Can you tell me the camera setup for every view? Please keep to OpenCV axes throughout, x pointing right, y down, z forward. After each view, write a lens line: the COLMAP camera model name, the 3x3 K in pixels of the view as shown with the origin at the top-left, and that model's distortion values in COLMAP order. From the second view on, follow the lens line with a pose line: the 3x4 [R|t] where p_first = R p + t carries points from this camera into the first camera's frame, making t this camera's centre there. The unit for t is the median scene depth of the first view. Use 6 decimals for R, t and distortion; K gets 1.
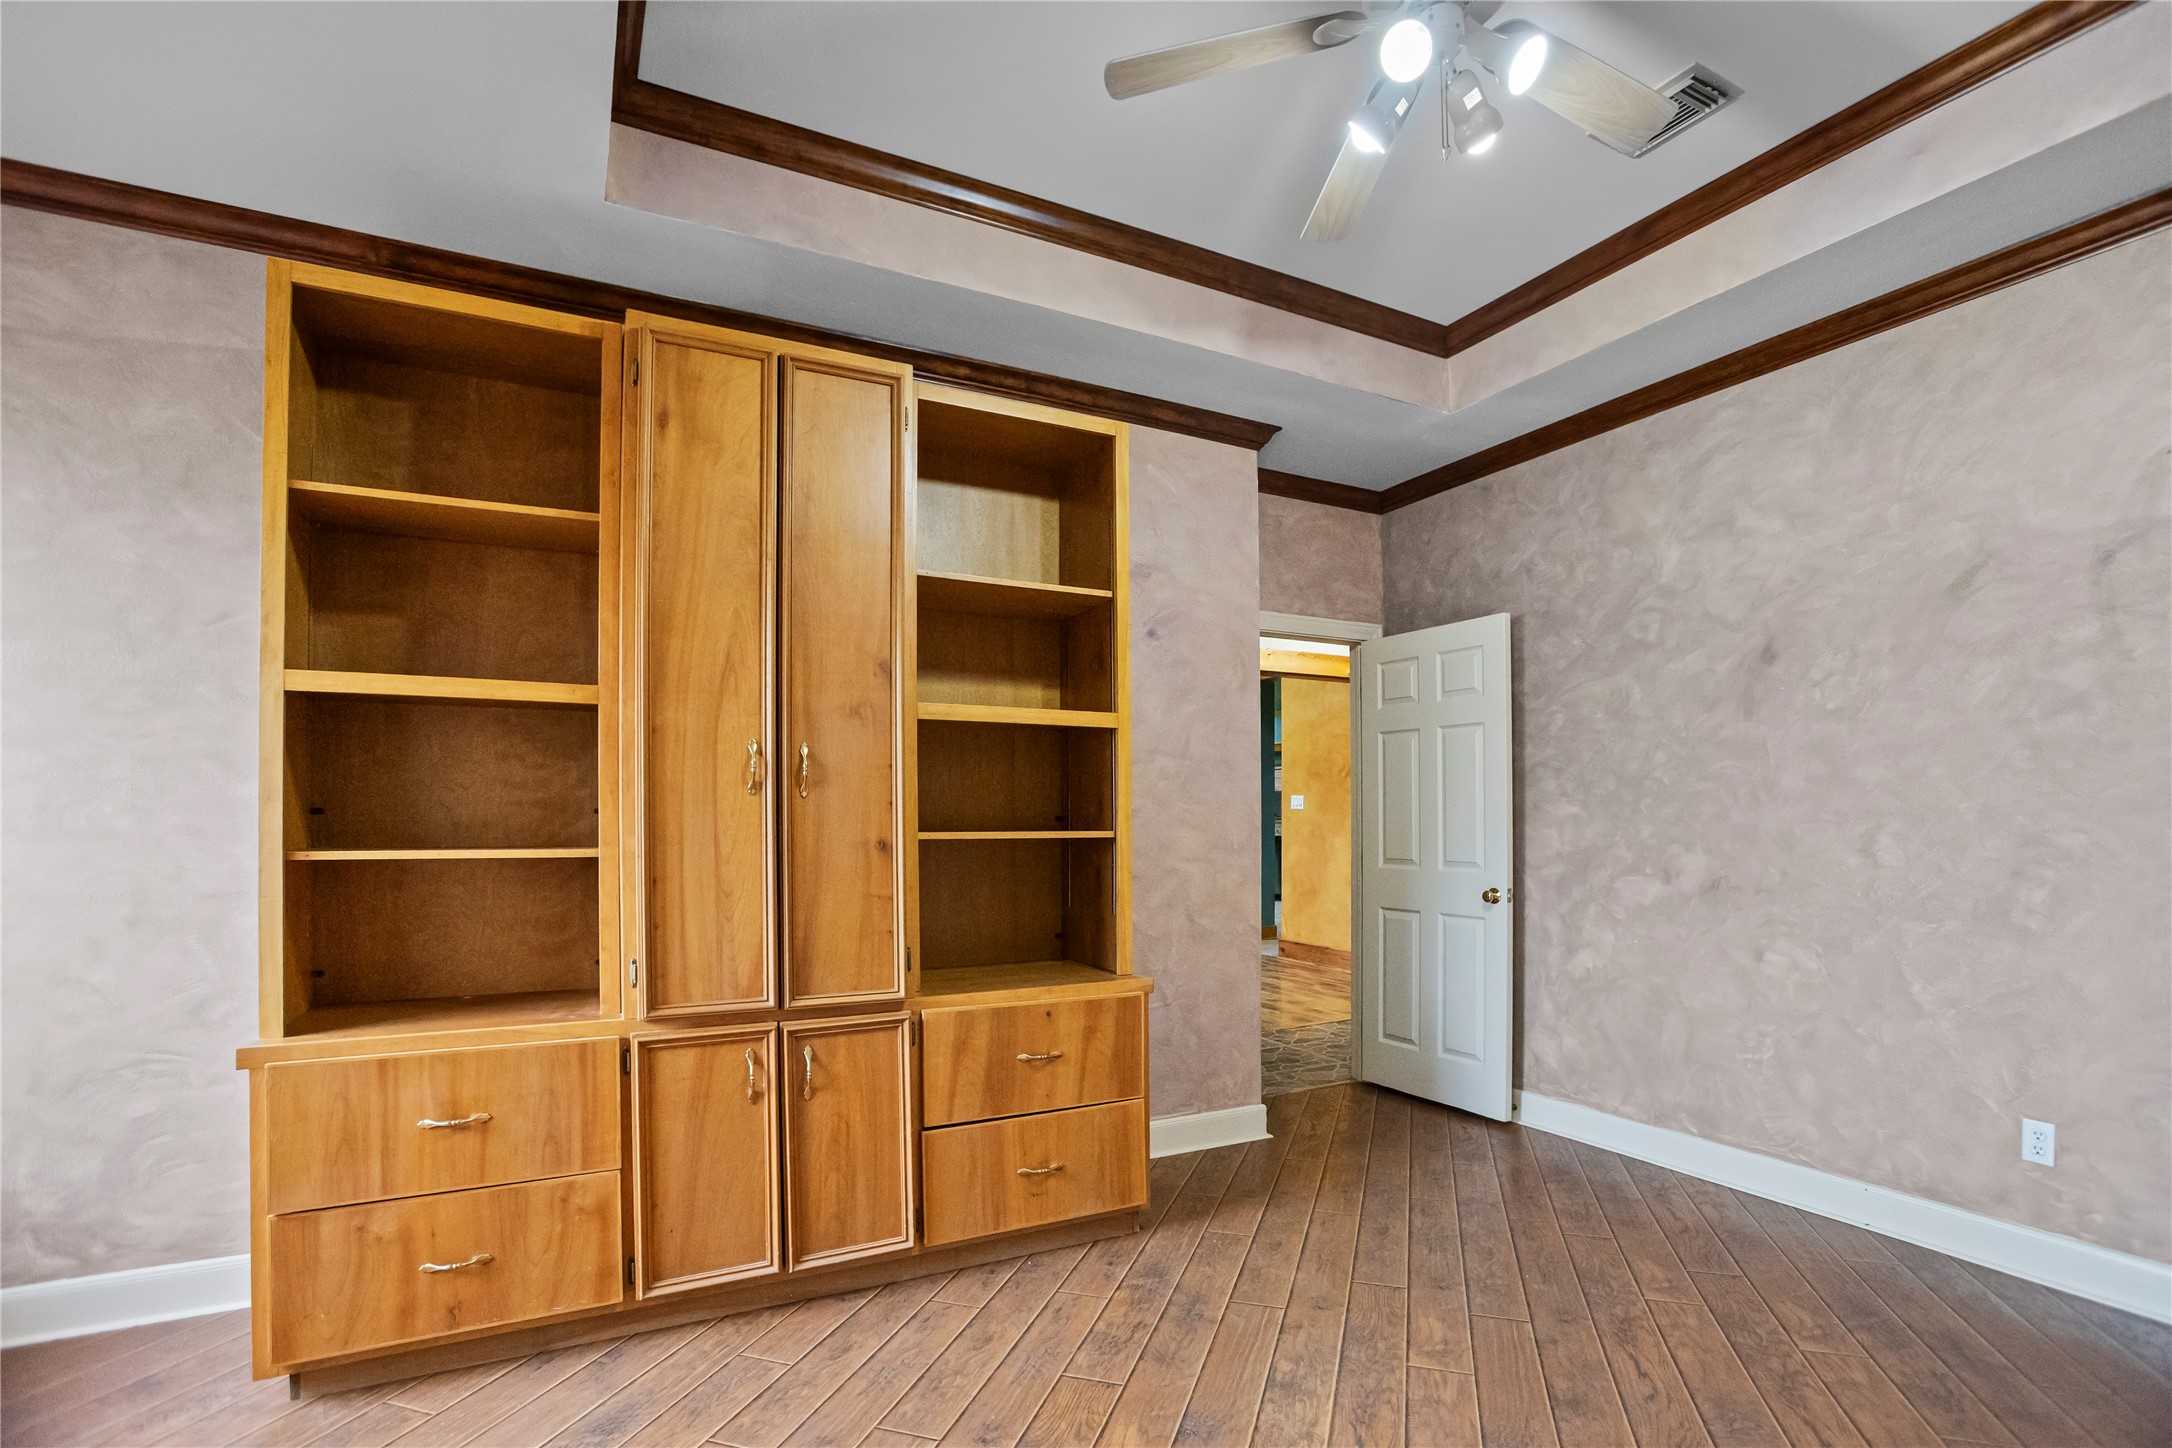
lens RADIAL K [[993.0, 0, 1091.2], [0, 993.0, 709.7], [0, 0, 1]] dist [-0.063706, 0.023559]
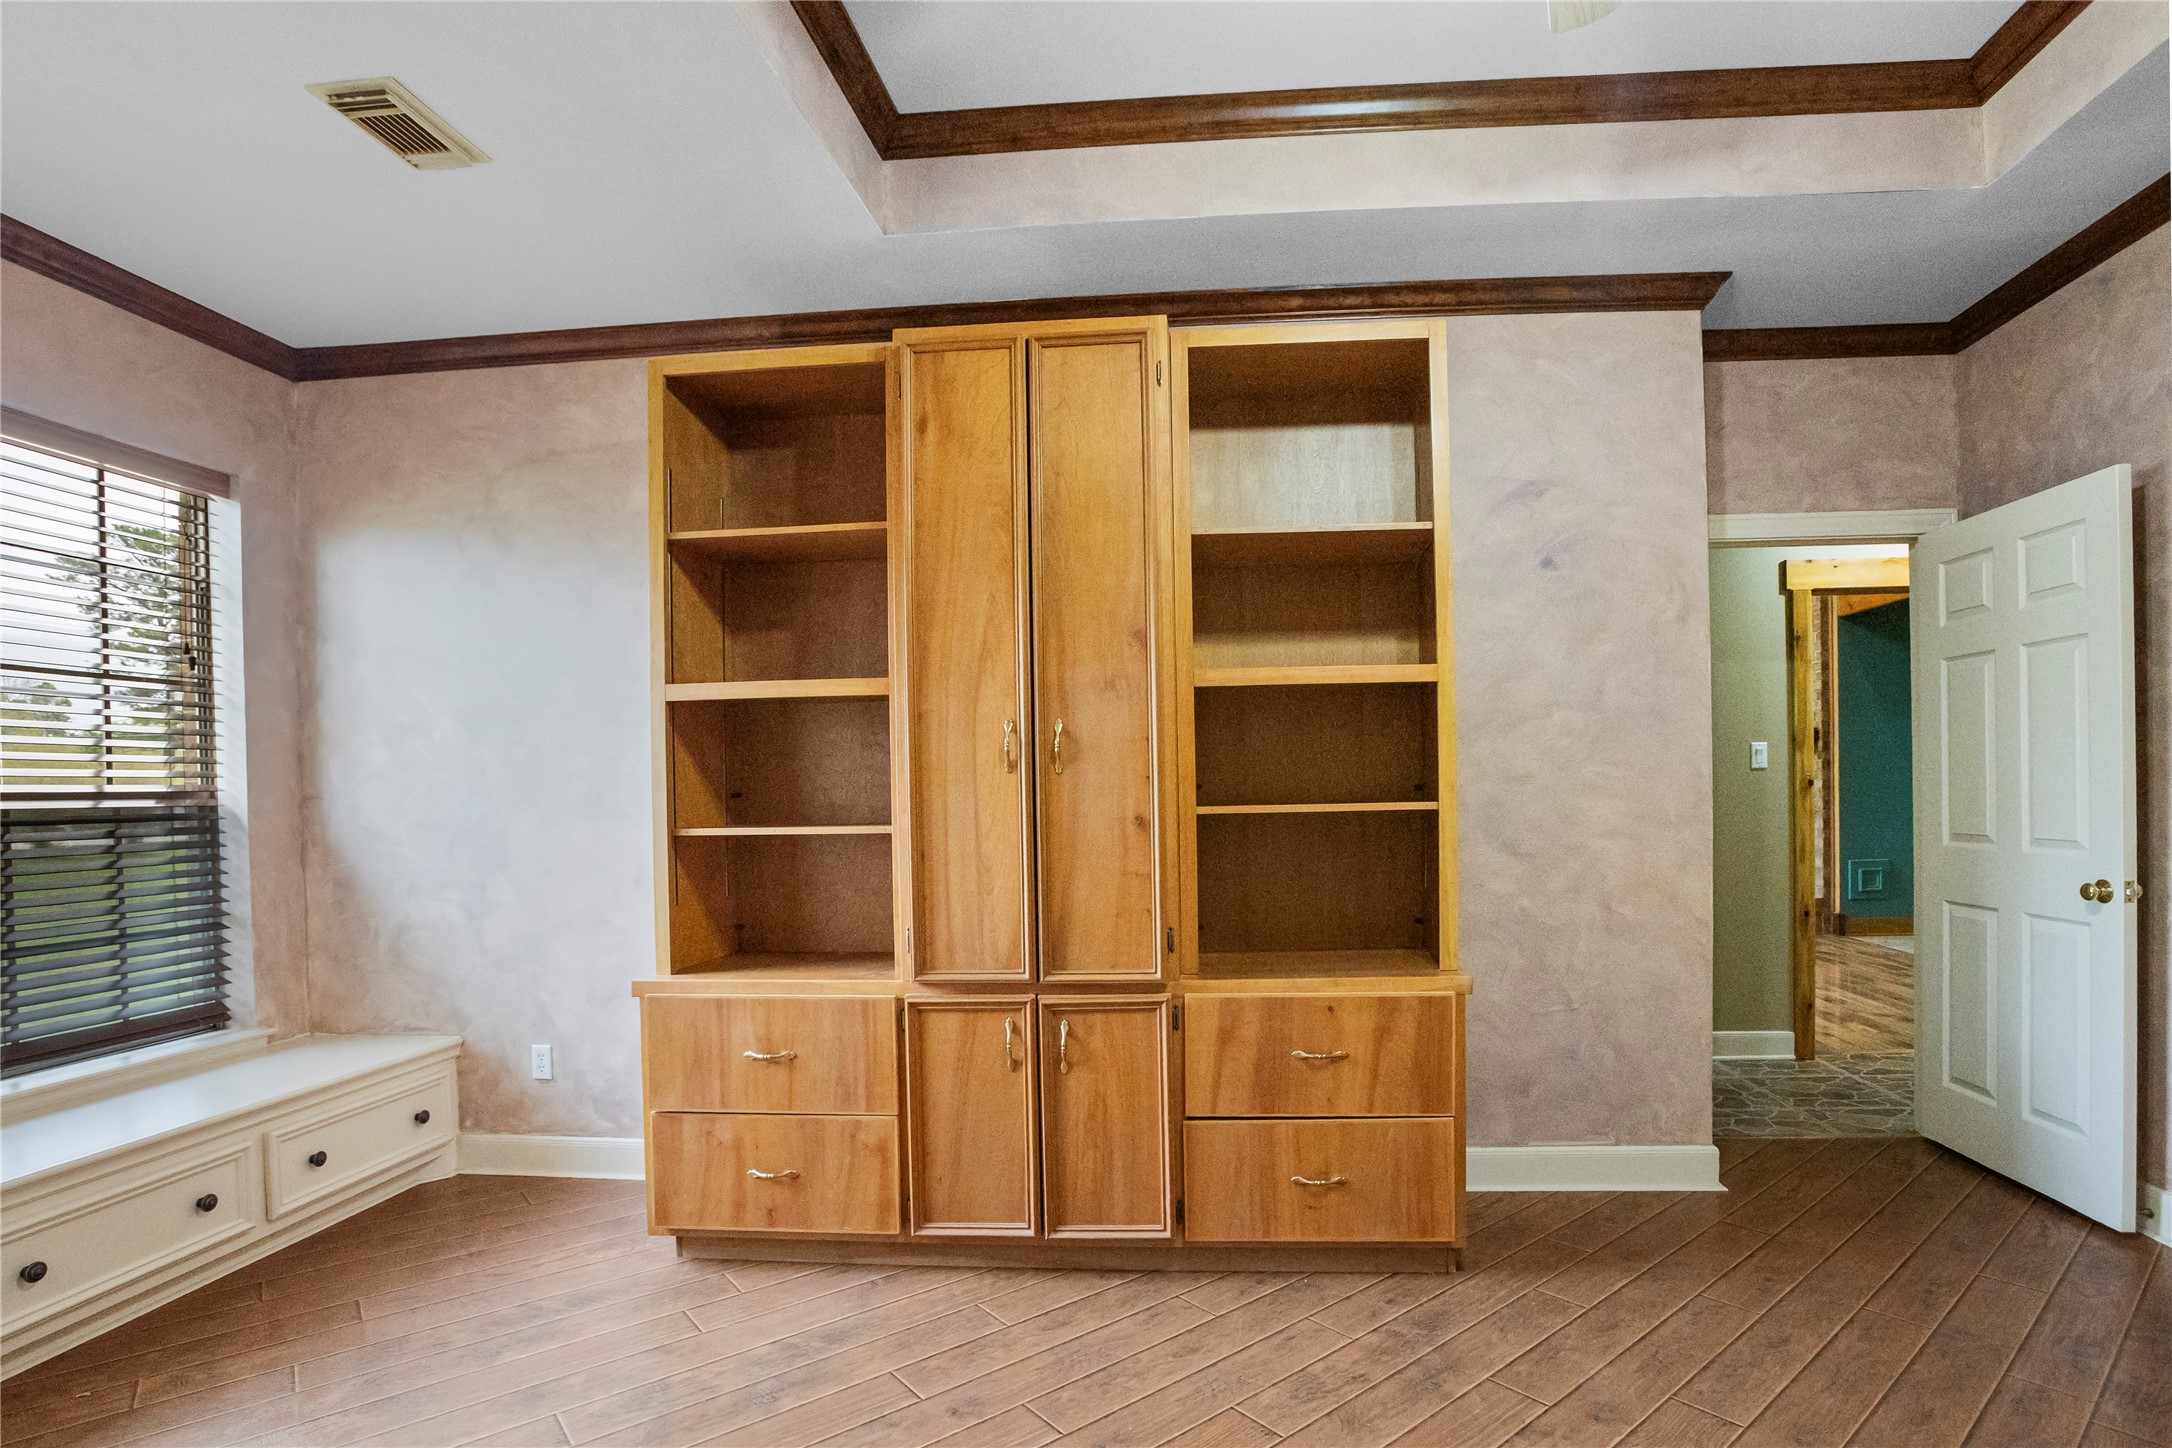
lens RADIAL K [[1033.1, 0, 1094.8], [0, 1033.1, 709.6], [0, 0, 1]] dist [-0.069062, 0.027924]
pose [[0.855540, -0.056245, -0.514673, 0.276037], [0.072673, 0.997286, 0.011818, 0.013348], [0.512611, -0.047514, 0.857305, 0.118424]]
